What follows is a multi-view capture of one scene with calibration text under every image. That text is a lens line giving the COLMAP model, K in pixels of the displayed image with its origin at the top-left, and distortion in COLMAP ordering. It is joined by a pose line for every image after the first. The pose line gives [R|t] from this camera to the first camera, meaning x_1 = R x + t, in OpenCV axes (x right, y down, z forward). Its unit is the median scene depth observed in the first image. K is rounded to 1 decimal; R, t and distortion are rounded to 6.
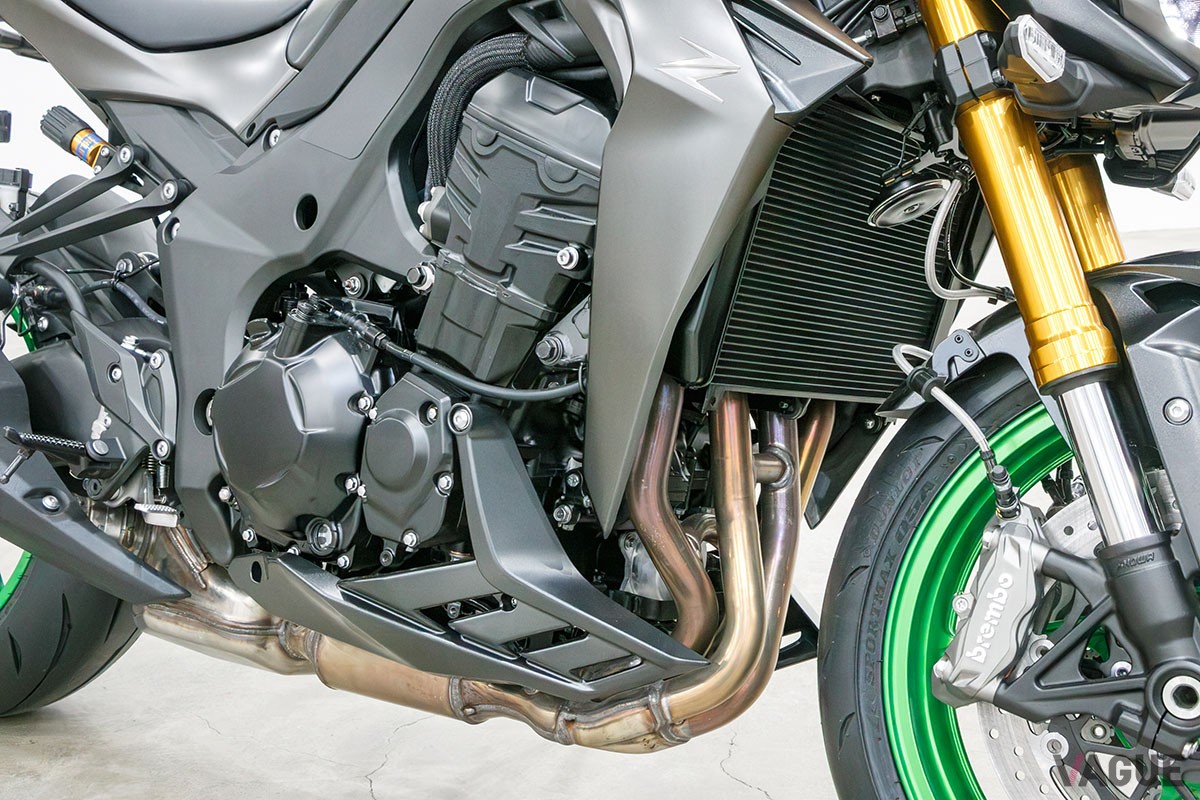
lens RADIAL K [[1718.9, 0, 596.8], [0, 1718.9, 374.5], [0, 0, 1]] dist [0.101953, 0.000000]
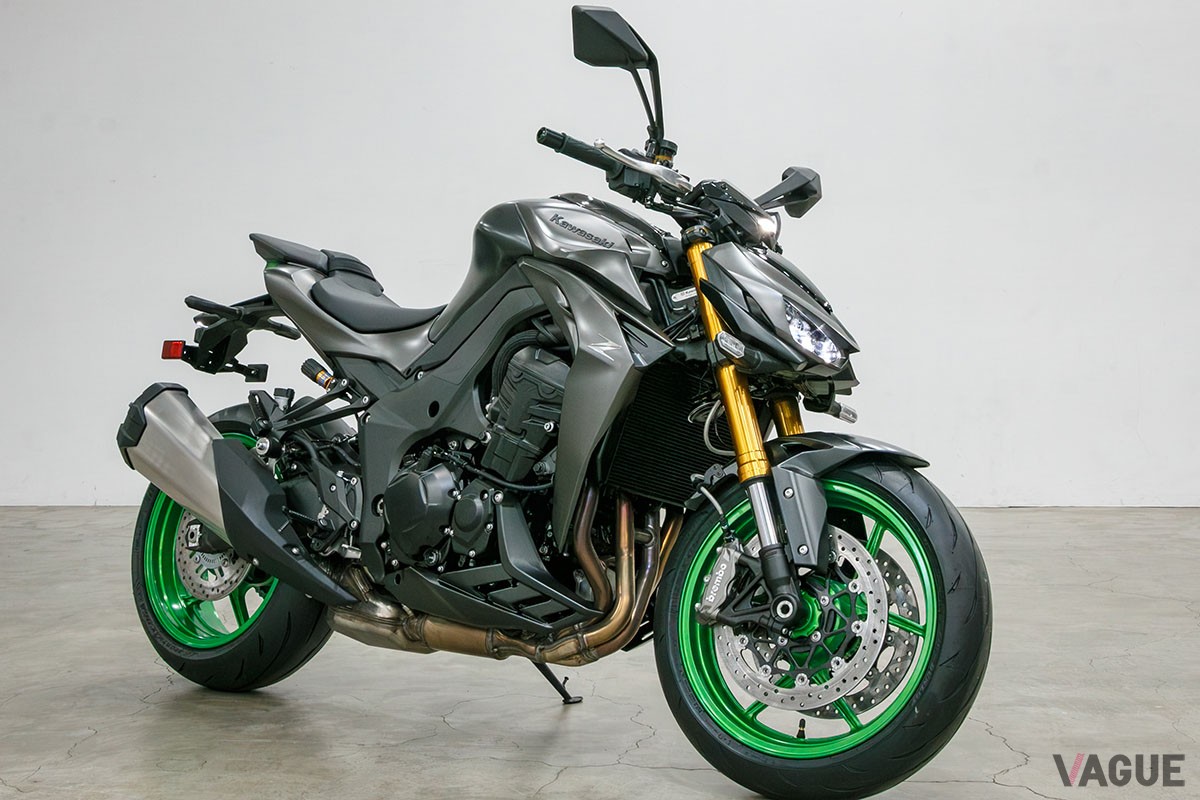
lens RADIAL K [[1552.9, 0, 598.1], [0, 1552.9, 400.7], [0, 0, 1]] dist [0.018735, 0.000000]
pose [[0.998025, 0.046257, -0.042501, 0.121167], [-0.052358, 0.986374, -0.155964, 0.195495], [0.034708, 0.157881, 0.986848, -0.935044]]
